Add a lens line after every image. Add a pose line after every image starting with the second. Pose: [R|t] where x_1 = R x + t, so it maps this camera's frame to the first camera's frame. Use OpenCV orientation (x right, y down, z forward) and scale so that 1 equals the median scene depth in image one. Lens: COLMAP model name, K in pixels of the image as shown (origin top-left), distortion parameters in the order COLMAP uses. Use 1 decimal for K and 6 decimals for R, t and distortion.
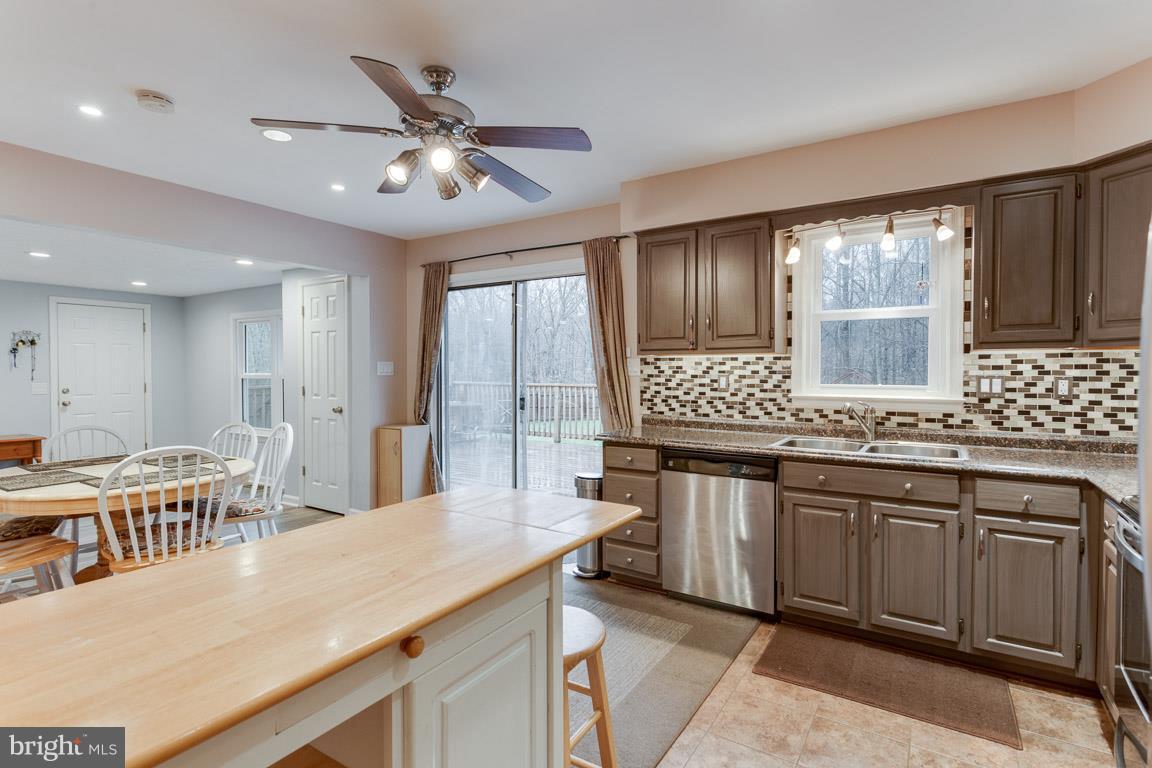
lens RADIAL K [[558.9, 0, 576.4], [0, 558.9, 375.6], [0, 0, 1]] dist [-0.000169, 0.000315]
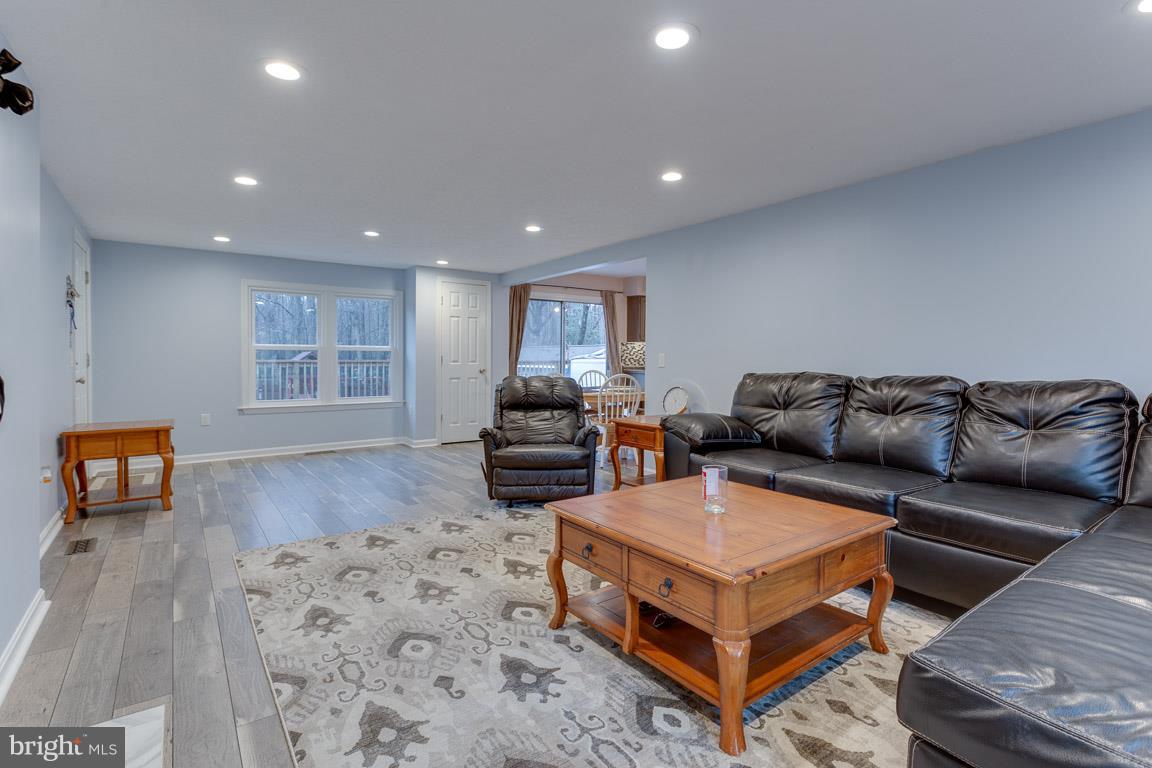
lens RADIAL K [[558.9, 0, 576.4], [0, 558.9, 375.6], [0, 0, 1]] dist [-0.000169, 0.000315]
pose [[0.371324, -0.030340, 0.928008, -1.740019], [0.009676, 0.999538, 0.028807, 0.031364], [-0.928453, -0.001718, 0.371446, 0.210970]]
